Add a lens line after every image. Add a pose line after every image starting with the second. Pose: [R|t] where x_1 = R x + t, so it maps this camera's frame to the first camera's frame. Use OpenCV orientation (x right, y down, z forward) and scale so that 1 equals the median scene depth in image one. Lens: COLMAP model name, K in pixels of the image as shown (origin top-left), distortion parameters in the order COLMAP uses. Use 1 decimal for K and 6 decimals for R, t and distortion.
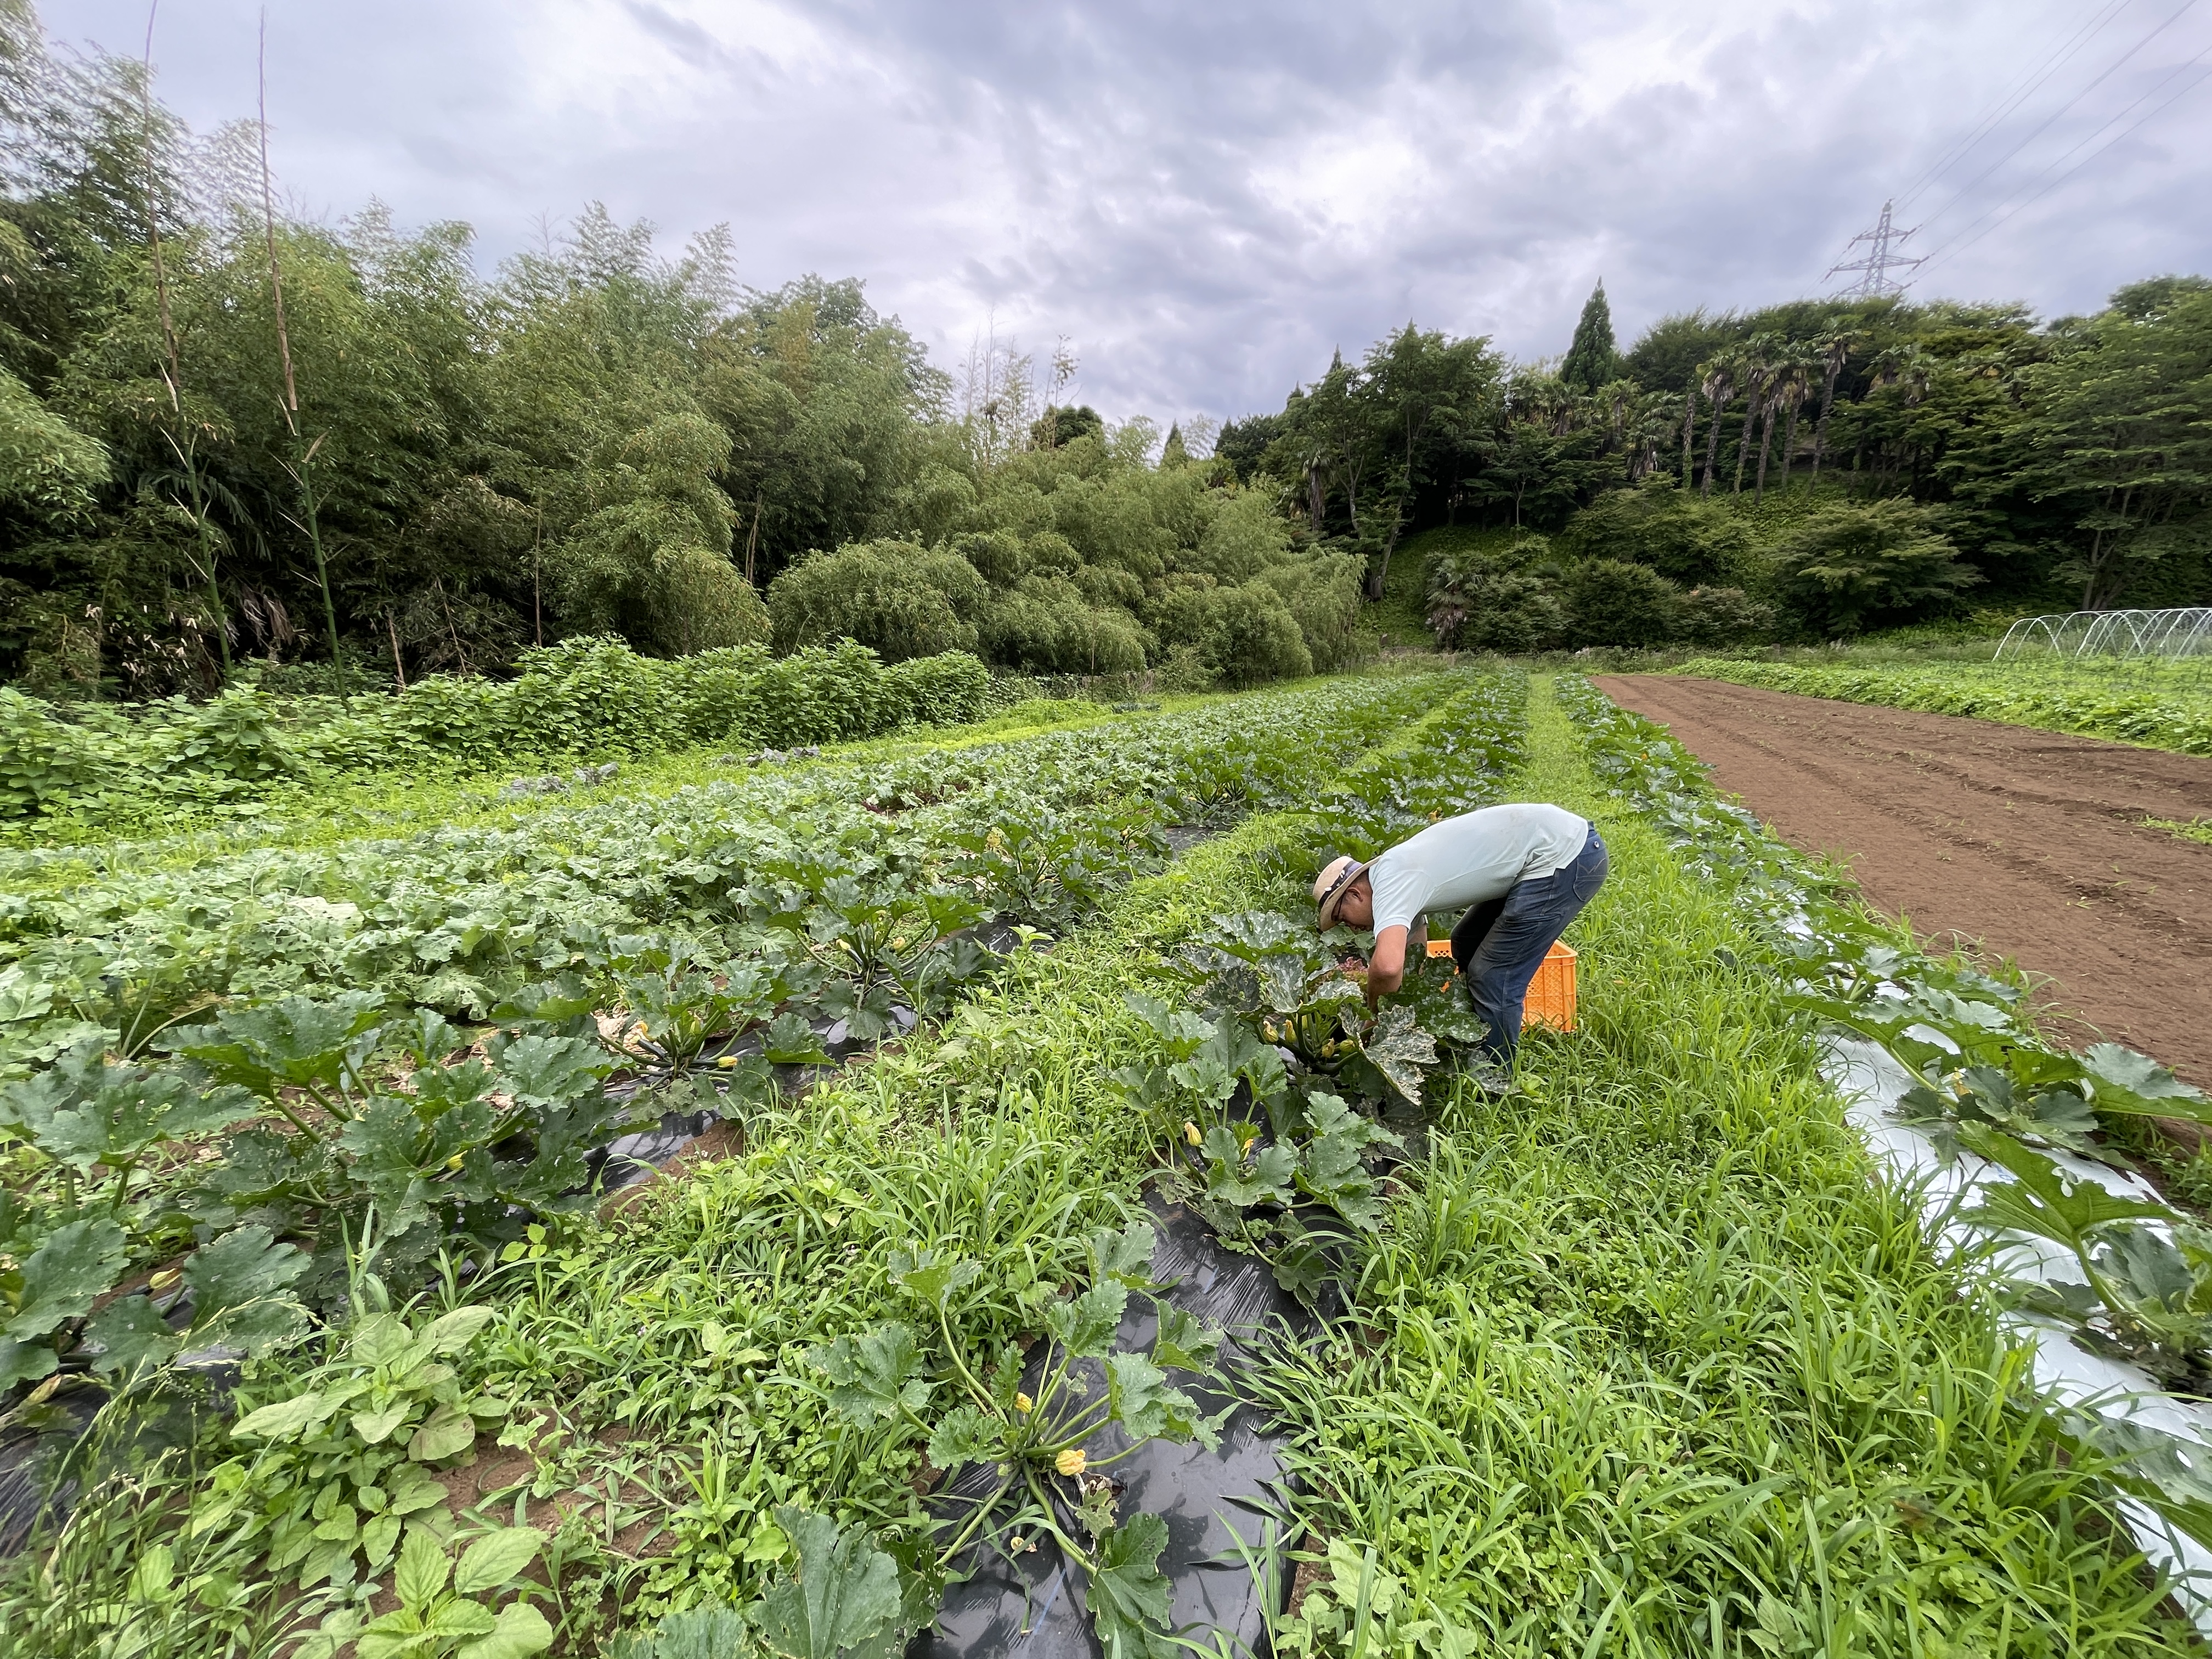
lens RADIAL K [[889.4, 0, 1110.5], [0, 889.4, 841.8], [0, 0, 1]] dist [-0.001558, 0.000621]
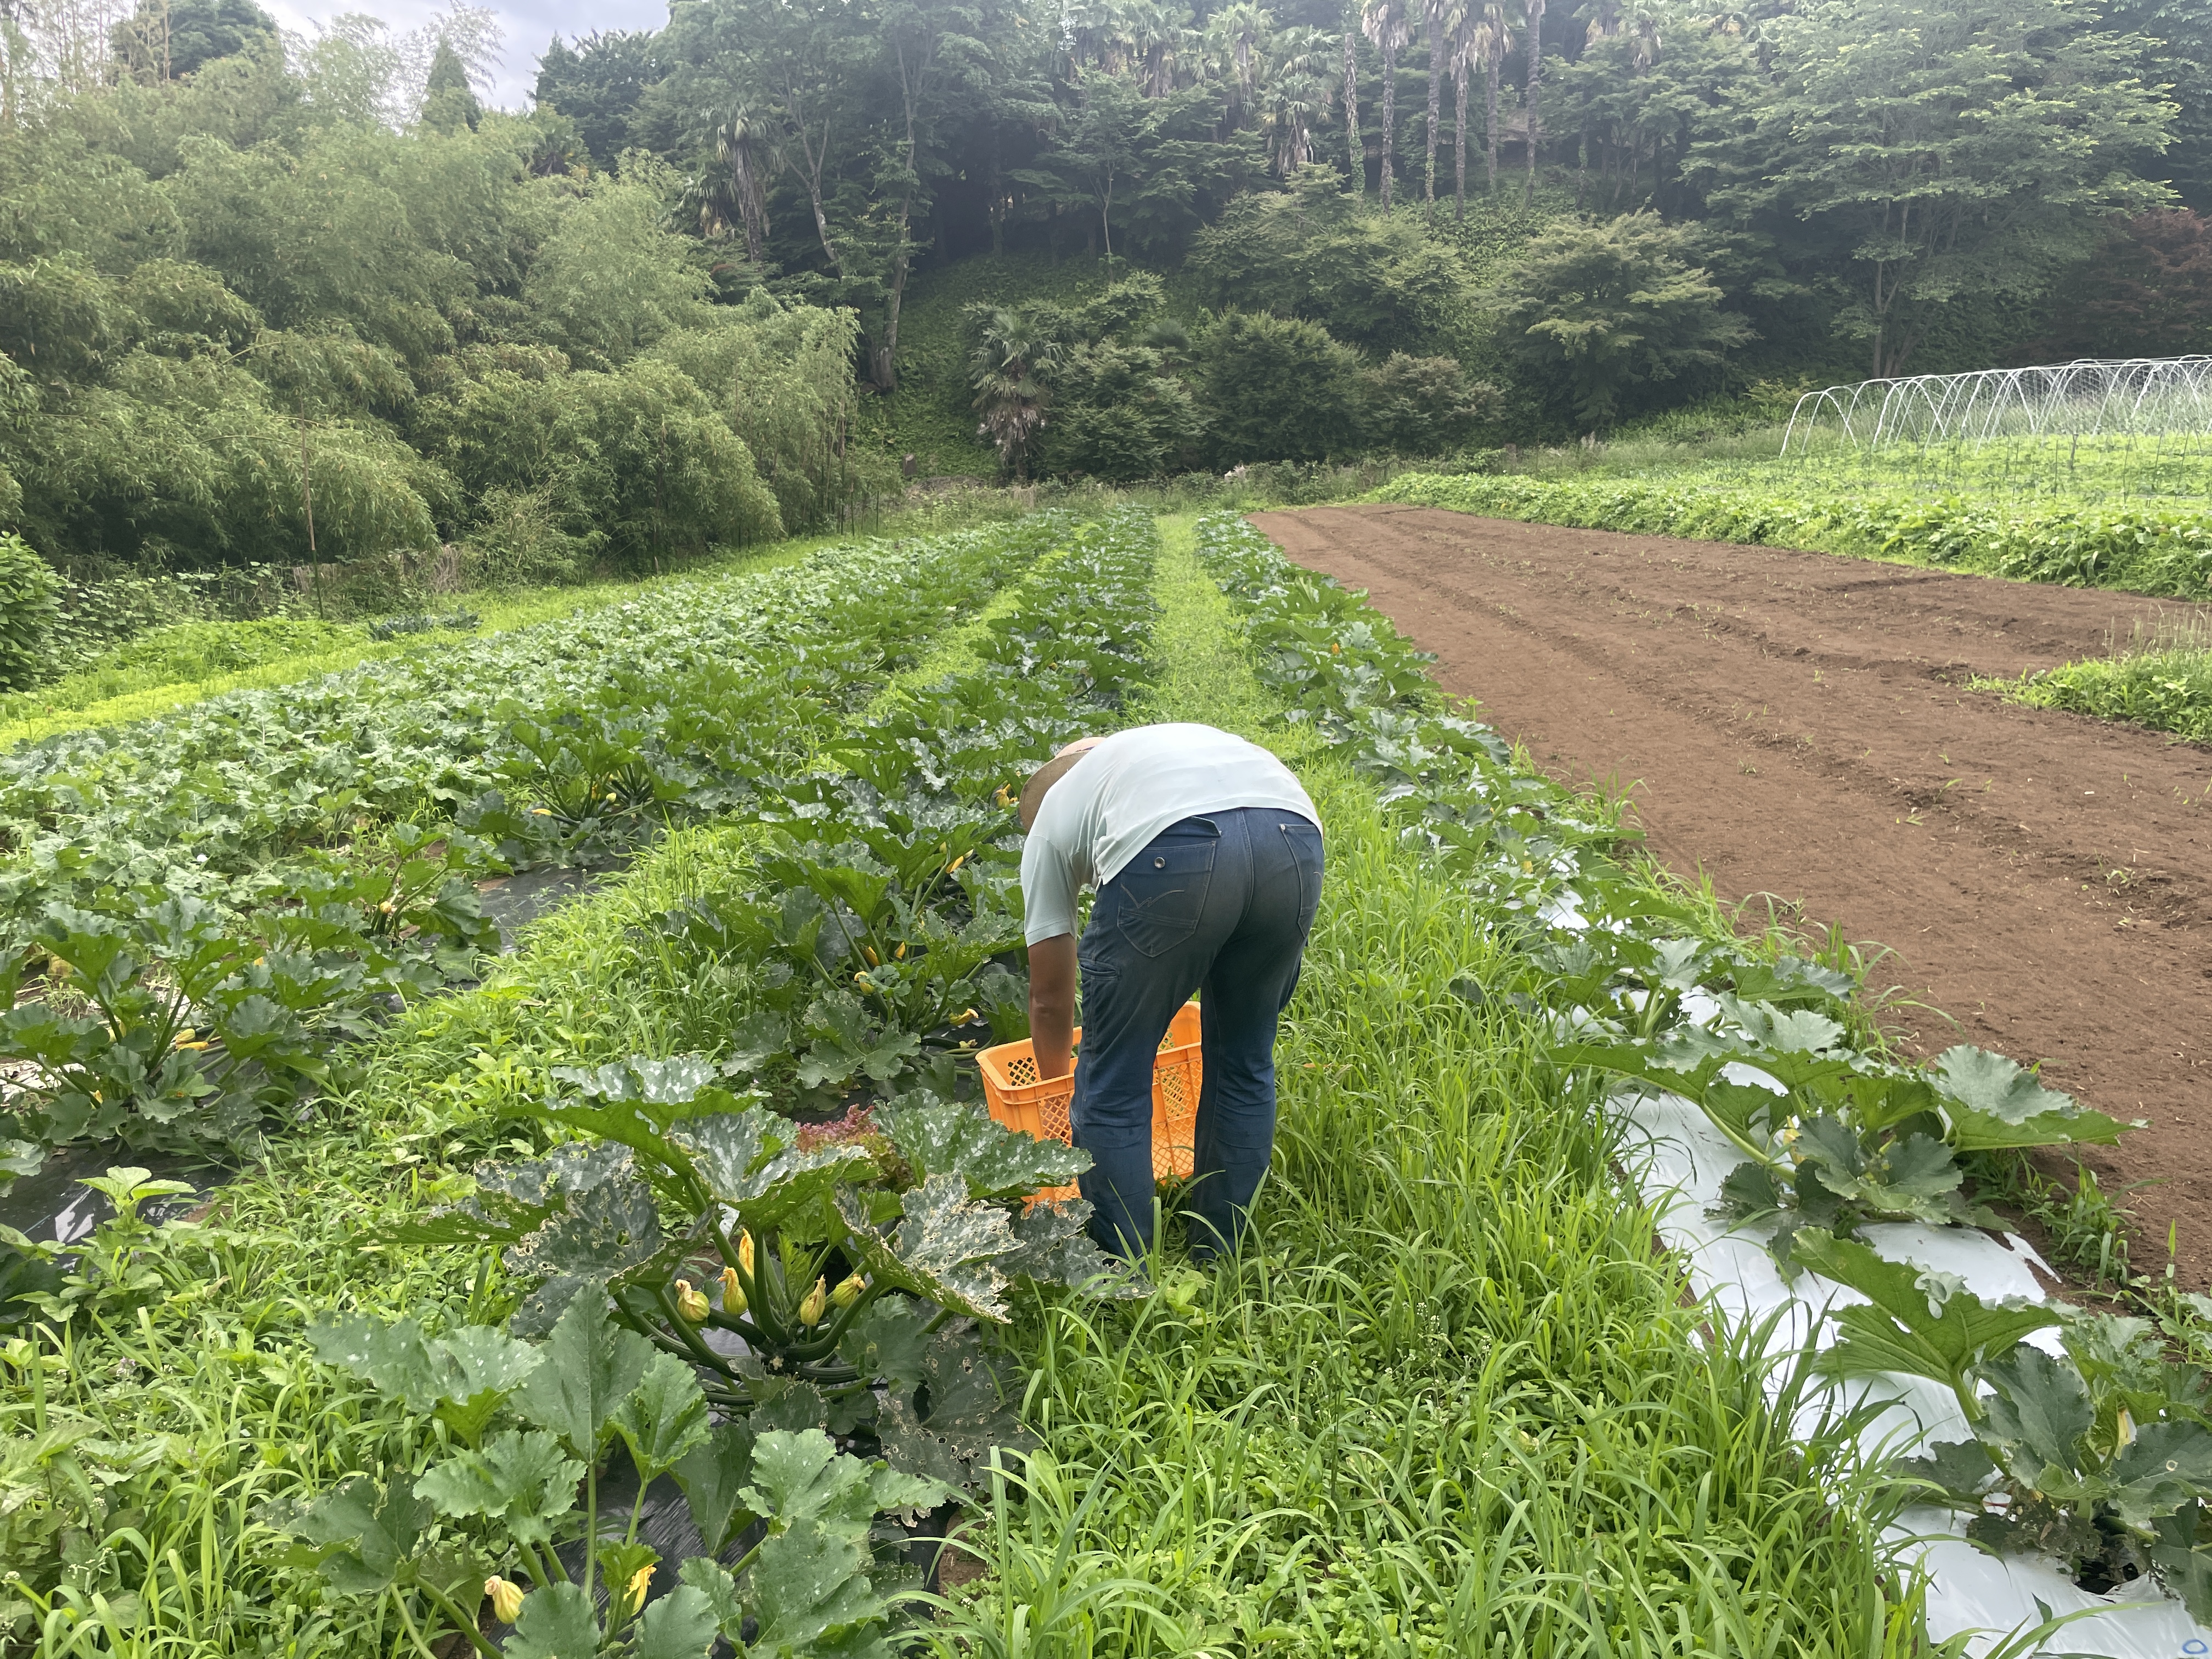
lens RADIAL K [[1667.8, 0, 1111.0], [0, 1667.8, 851.2], [0, 0, 1]] dist [0.087916, -0.125281]
pose [[0.919342, -0.126615, 0.372531, 0.030353], [0.126251, 0.991671, 0.025481, -0.010080], [-0.372654, 0.023607, 0.927670, 0.021175]]
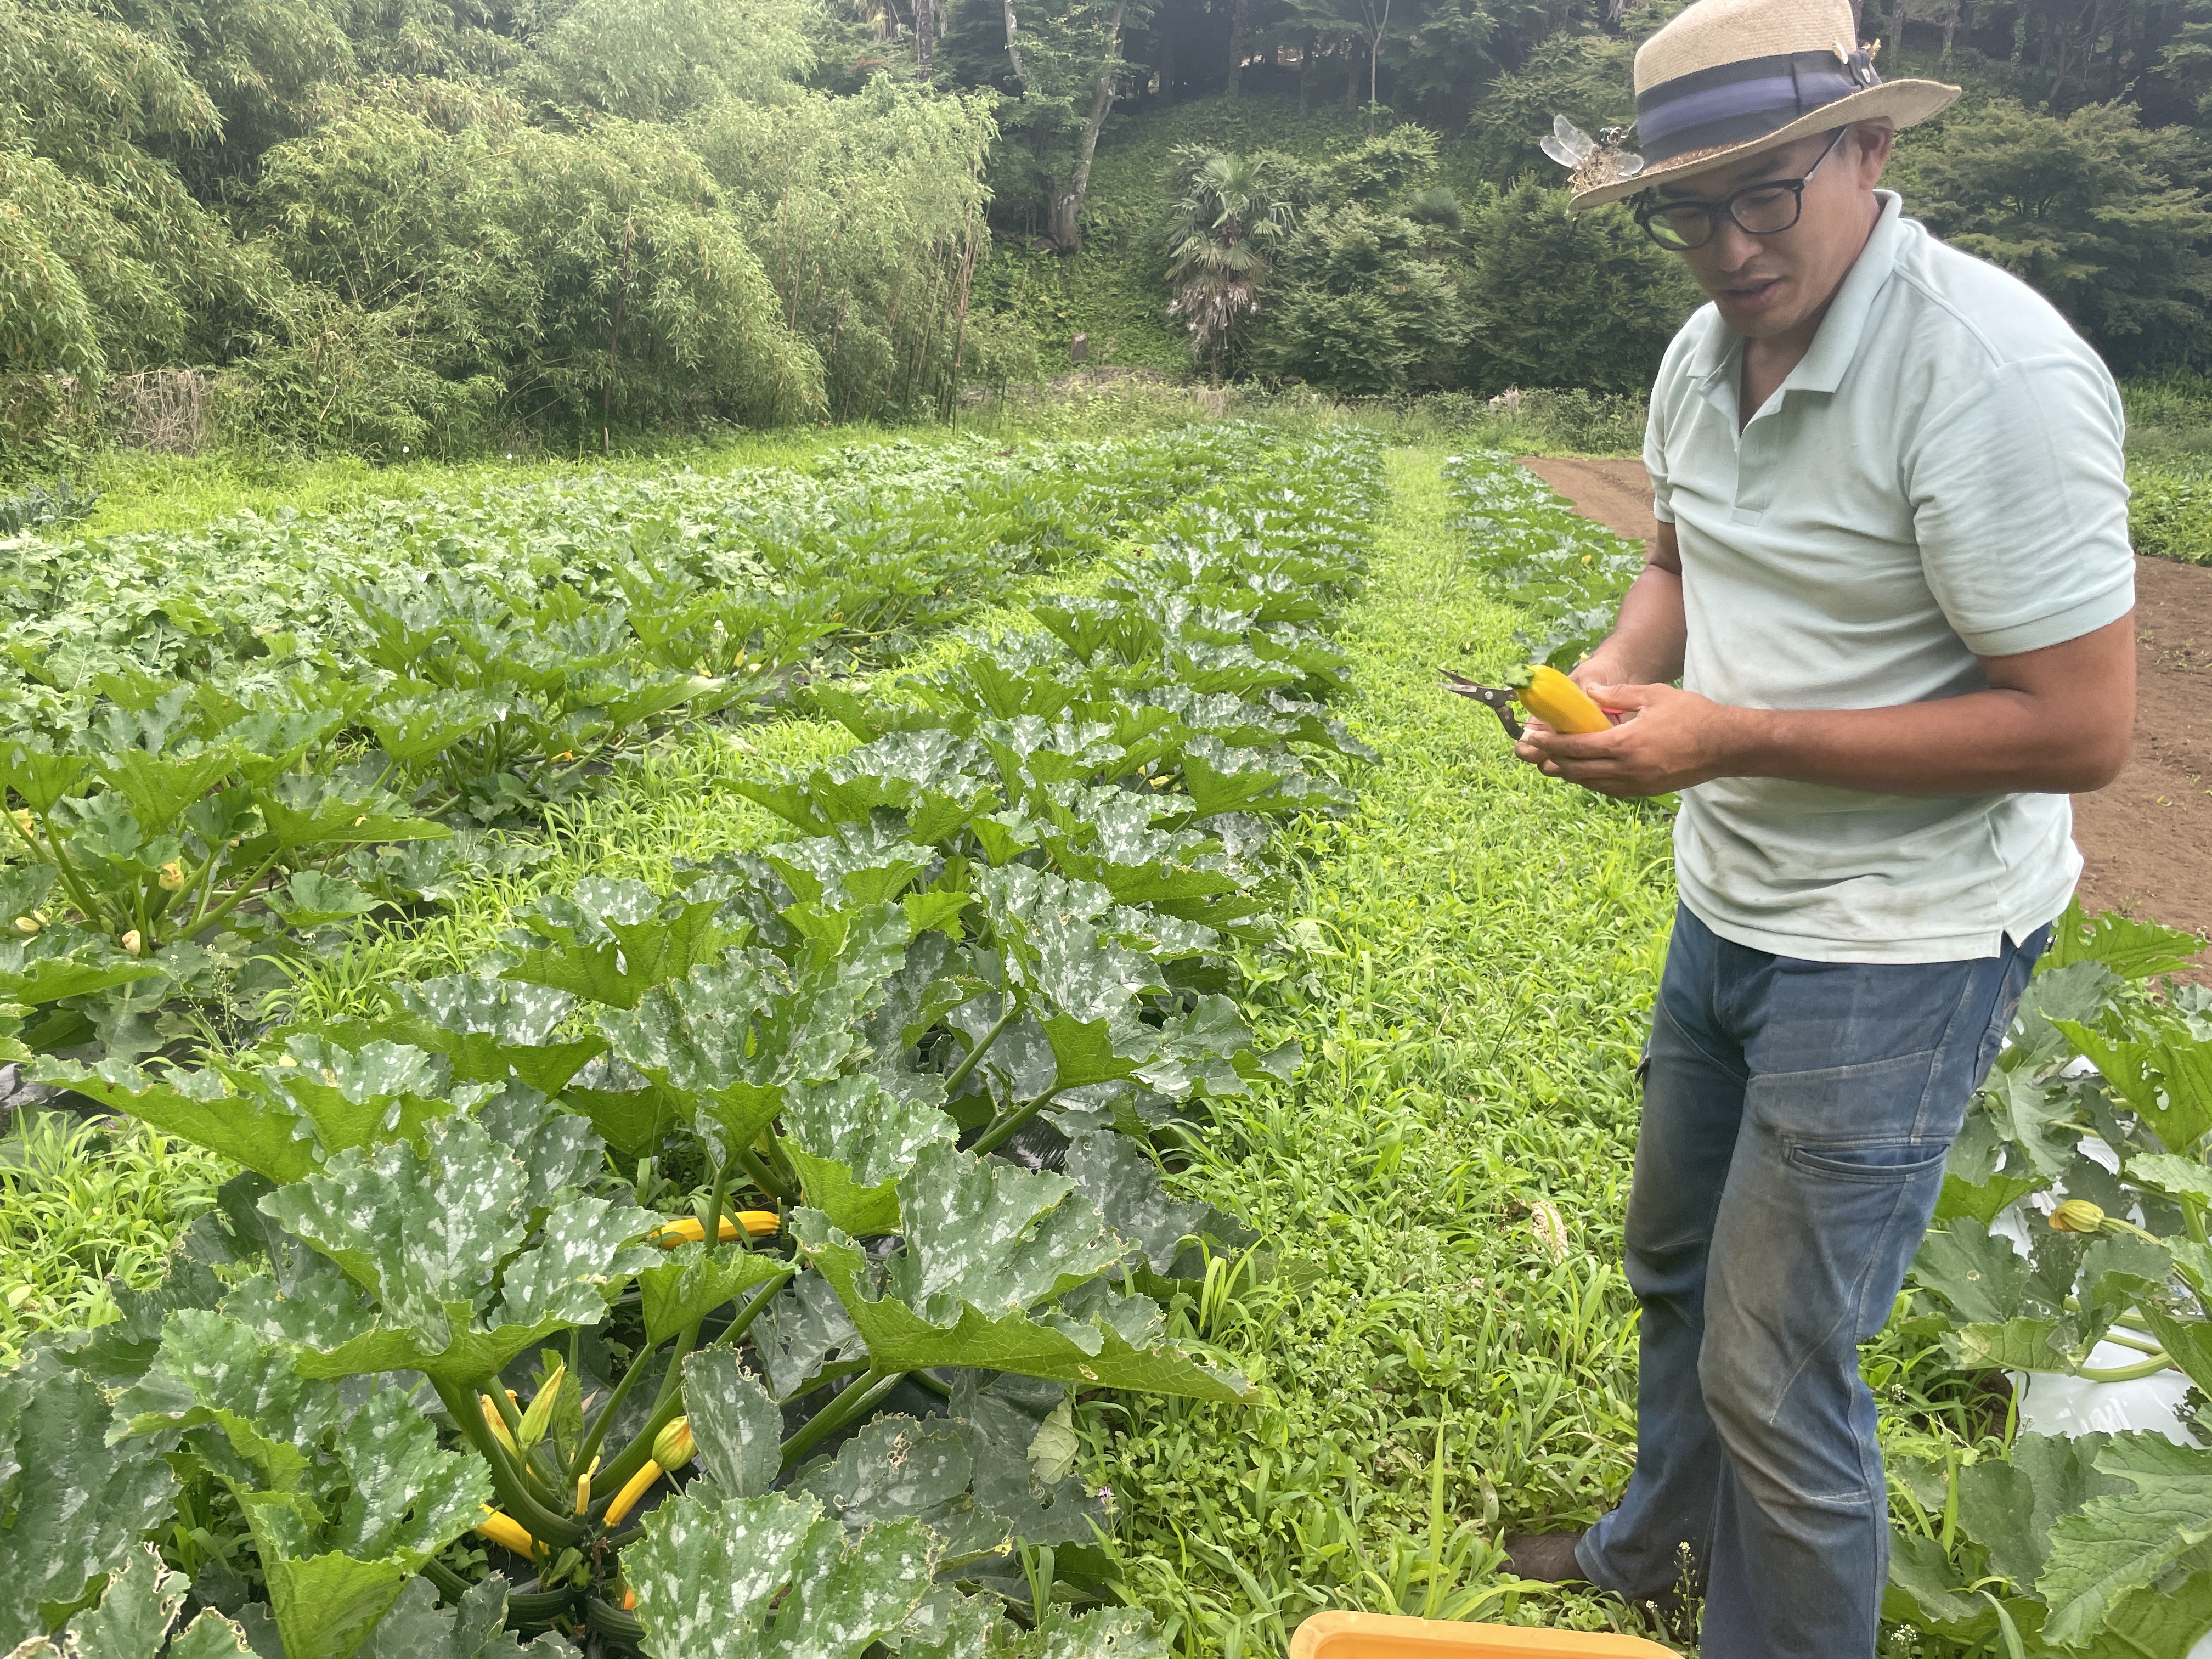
lens RADIAL K [[1677.6, 0, 1114.8], [0, 1677.6, 831.3], [0, 0, 1]] dist [0.088086, -0.121603]
pose [[0.961913, -0.014933, 0.272949, 0.445168], [-0.000505, 0.998408, 0.056401, -0.183987], [-0.273357, -0.054390, 0.960374, 0.928065]]
